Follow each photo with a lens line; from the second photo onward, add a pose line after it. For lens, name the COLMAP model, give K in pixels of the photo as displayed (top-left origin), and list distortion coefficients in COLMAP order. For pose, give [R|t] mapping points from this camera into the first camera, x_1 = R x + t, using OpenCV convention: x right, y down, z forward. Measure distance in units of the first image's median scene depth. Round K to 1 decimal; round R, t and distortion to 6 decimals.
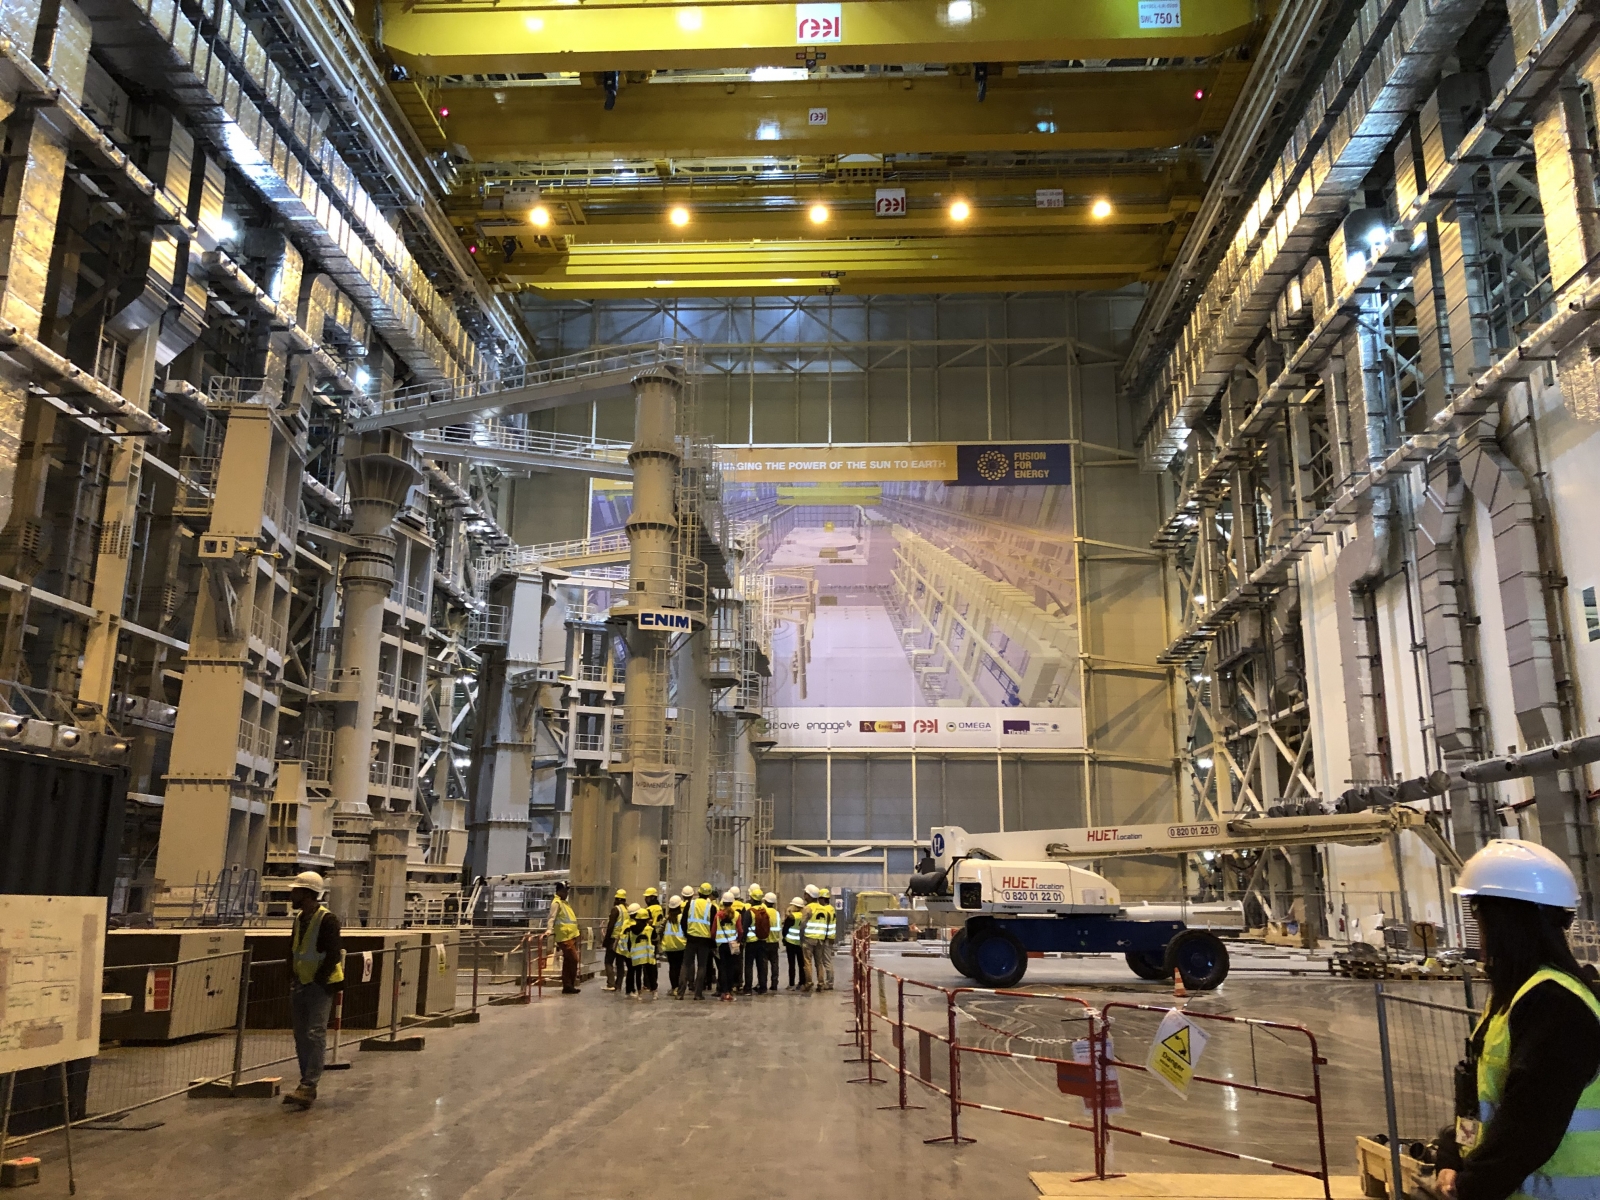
lens RADIAL K [[1294.3, 0, 808.0], [0, 1294.3, 581.5], [0, 0, 1]] dist [0.037551, -0.031497]
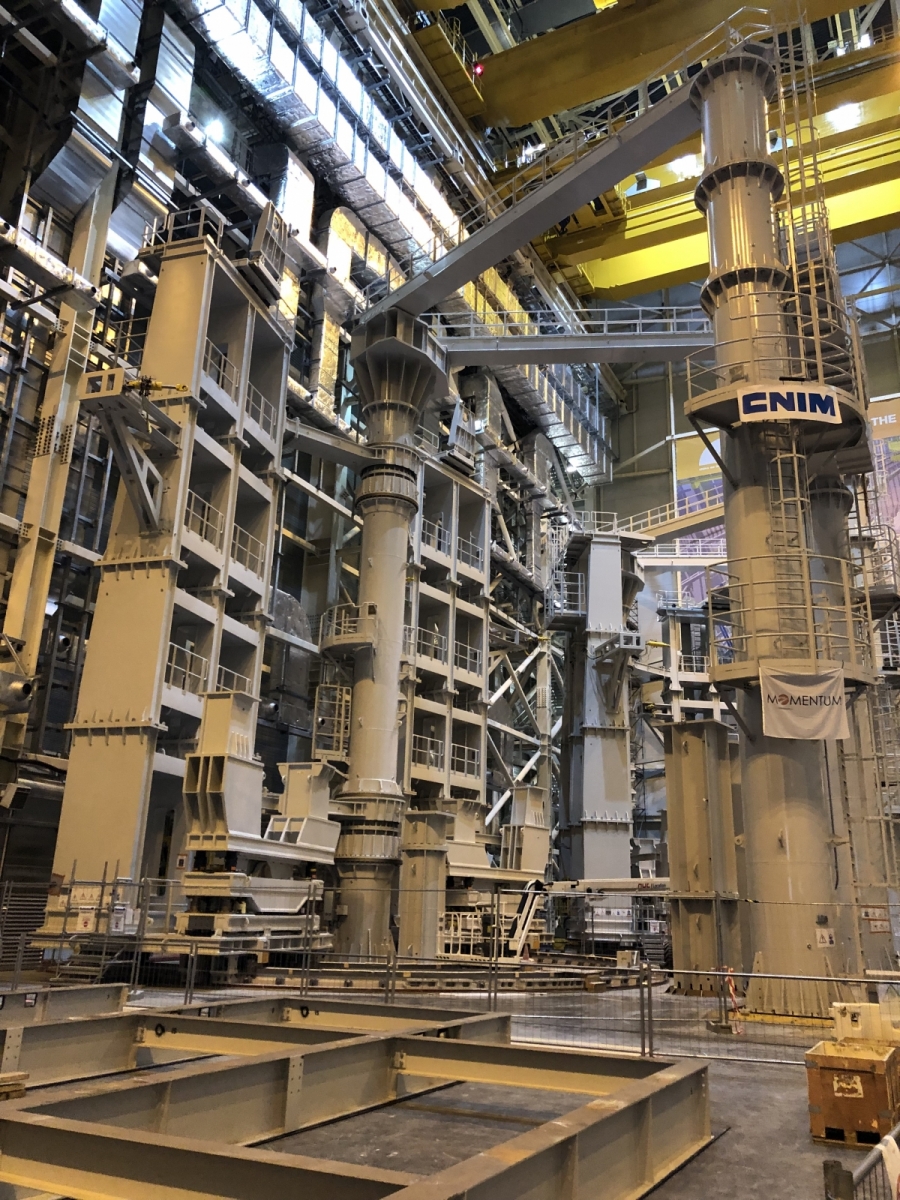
lens RADIAL K [[970.8, 0, 461.5], [0, 970.8, 592.9], [0, 0, 1]] dist [0.037551, -0.031497]
pose [[0.915646, -0.107561, -0.387328, -0.065254], [0.075571, 0.992417, -0.096946, 0.105406], [0.394818, 0.059498, 0.916831, 0.433970]]
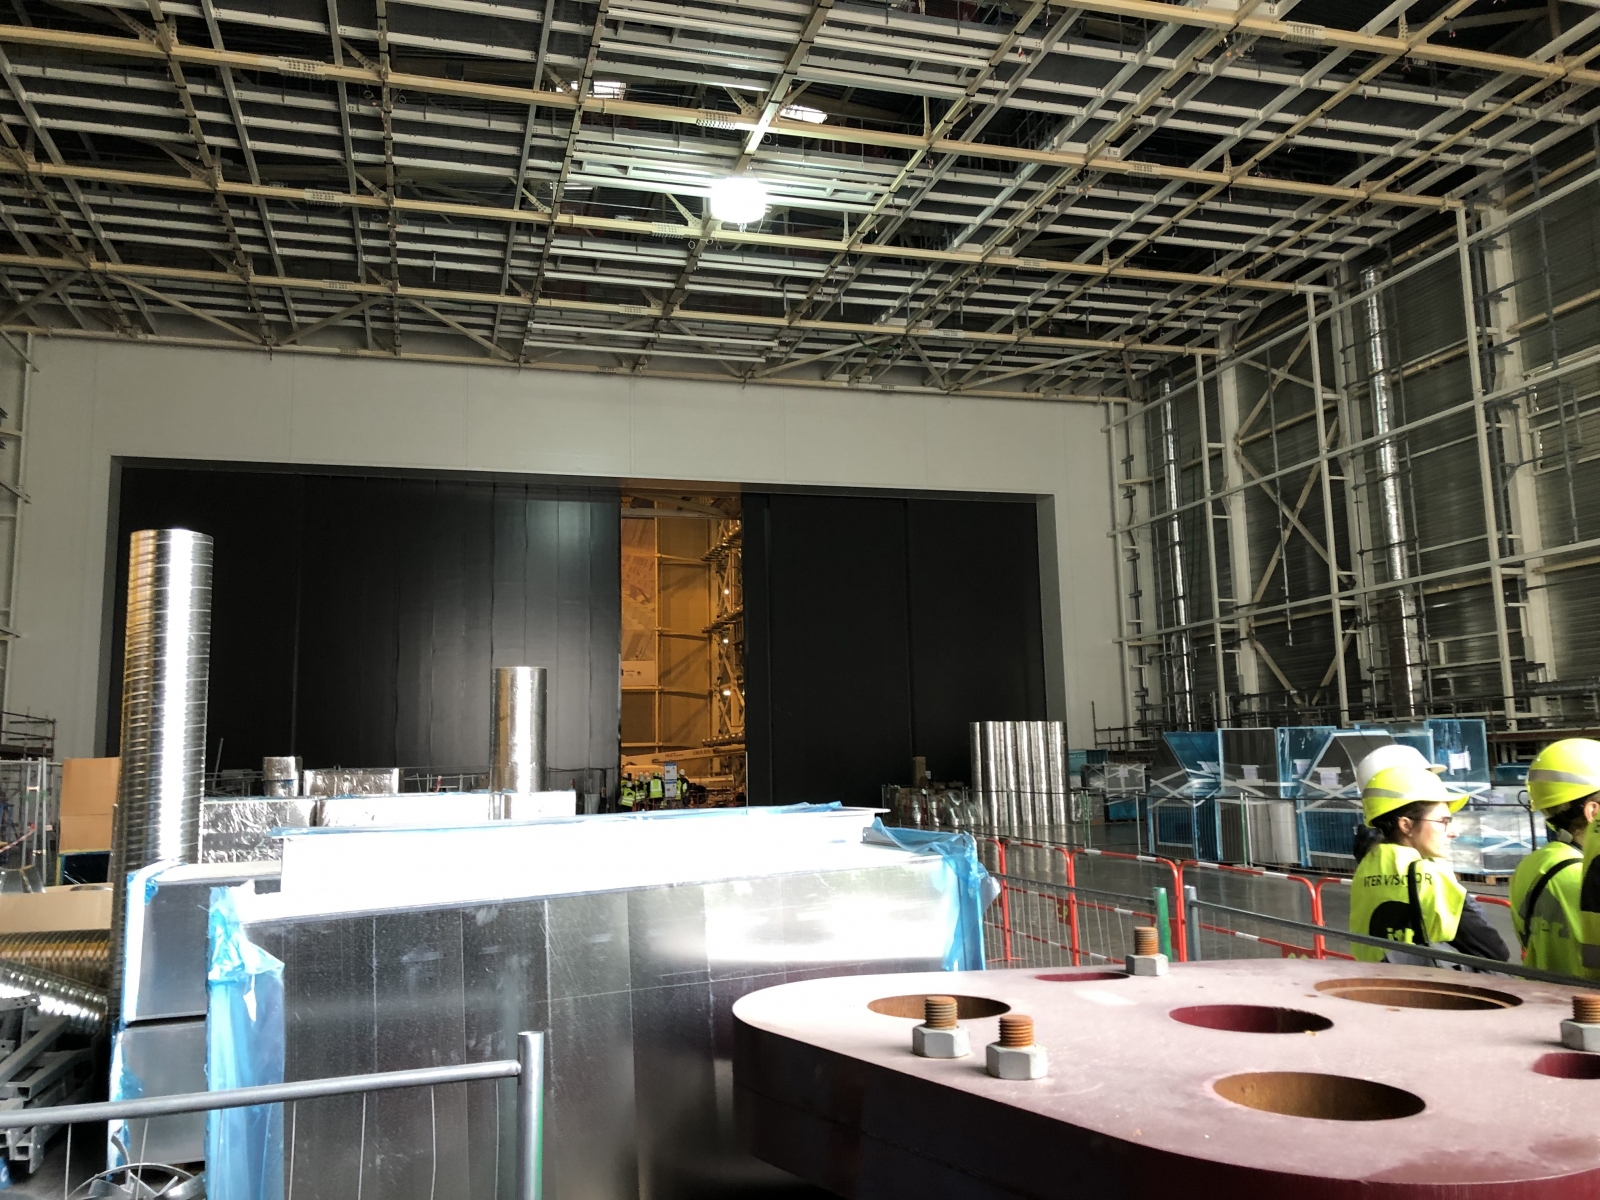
lens RADIAL K [[1294.3, 0, 810.4], [0, 1294.3, 576.5], [0, 0, 1]] dist [0.037551, -0.031497]
pose [[0.943976, 0.019813, 0.329420, -0.207017], [-0.051088, 0.994936, 0.086557, -0.228847], [-0.326037, -0.098537, 0.940208, -0.840605]]
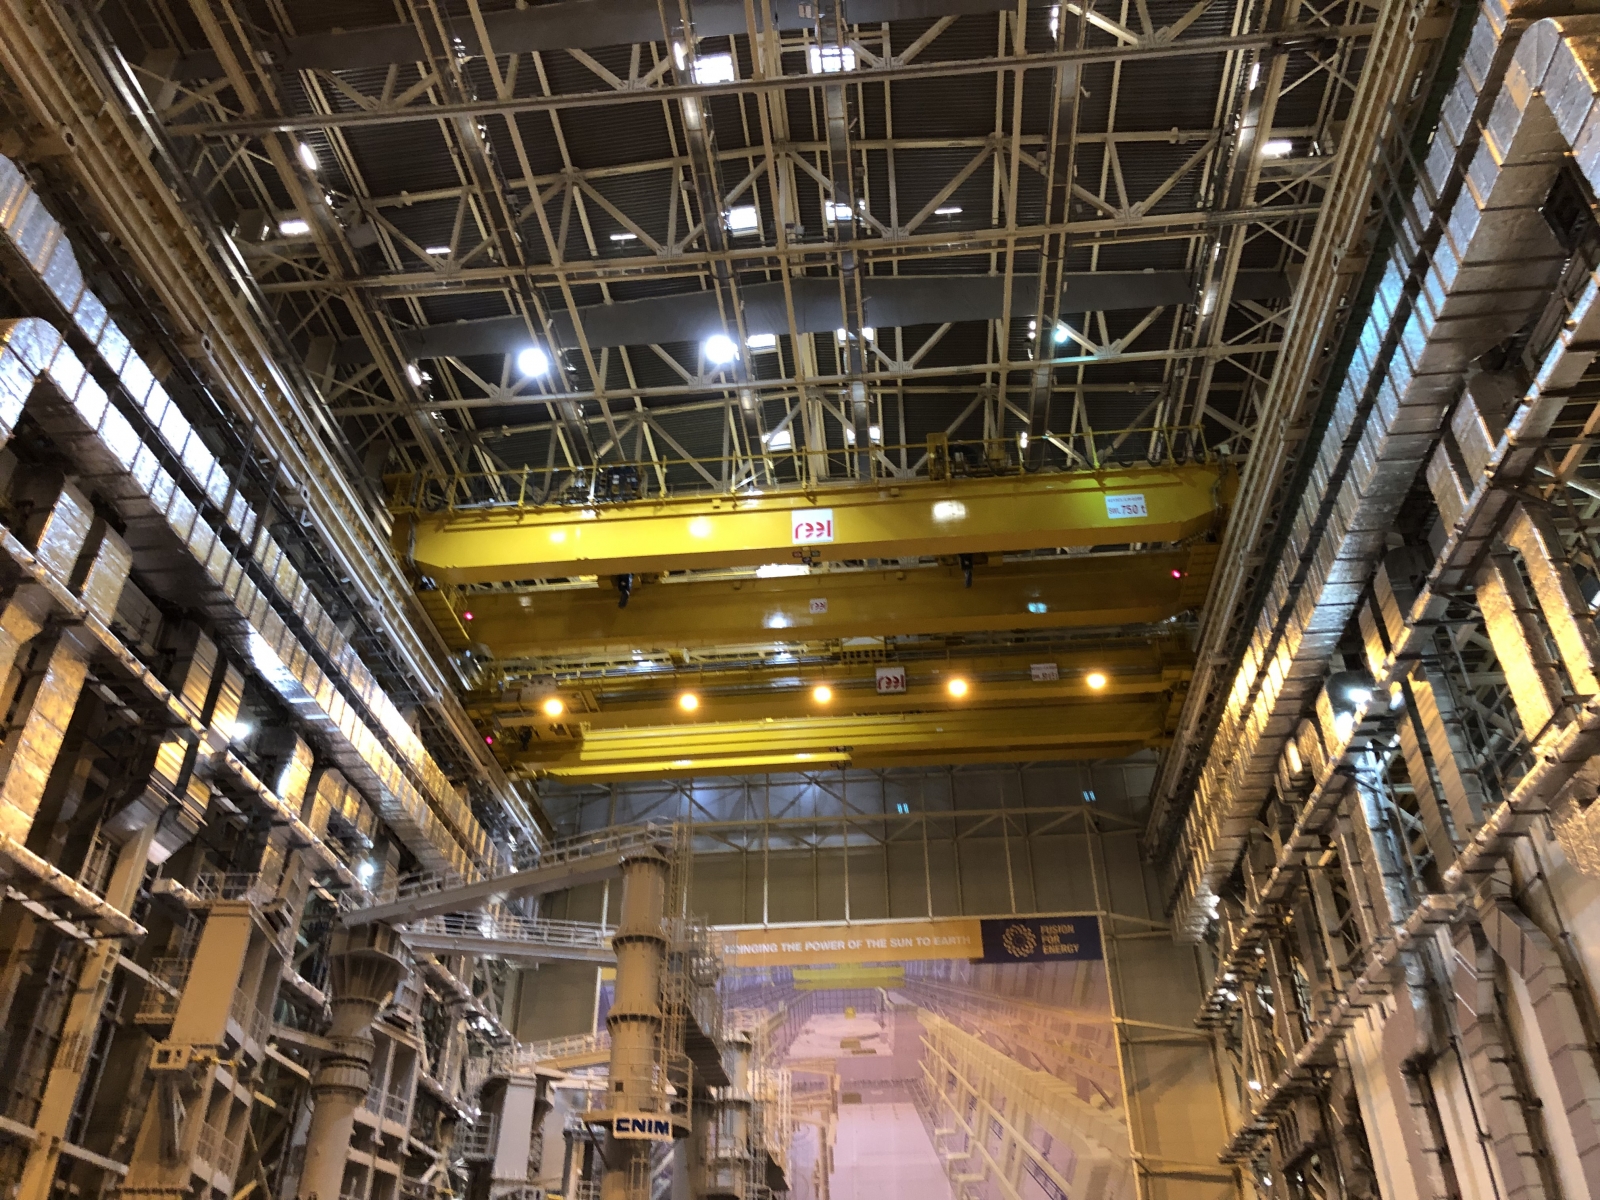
lens RADIAL K [[1294.3, 0, 808.0], [0, 1294.3, 585.6], [0, 0, 1]] dist [0.037551, -0.031497]
pose [[0.998929, -0.038098, -0.026248, 0.034333], [0.026374, 0.935067, -0.353489, 0.001001], [0.038011, 0.352419, 0.935070, 0.004897]]
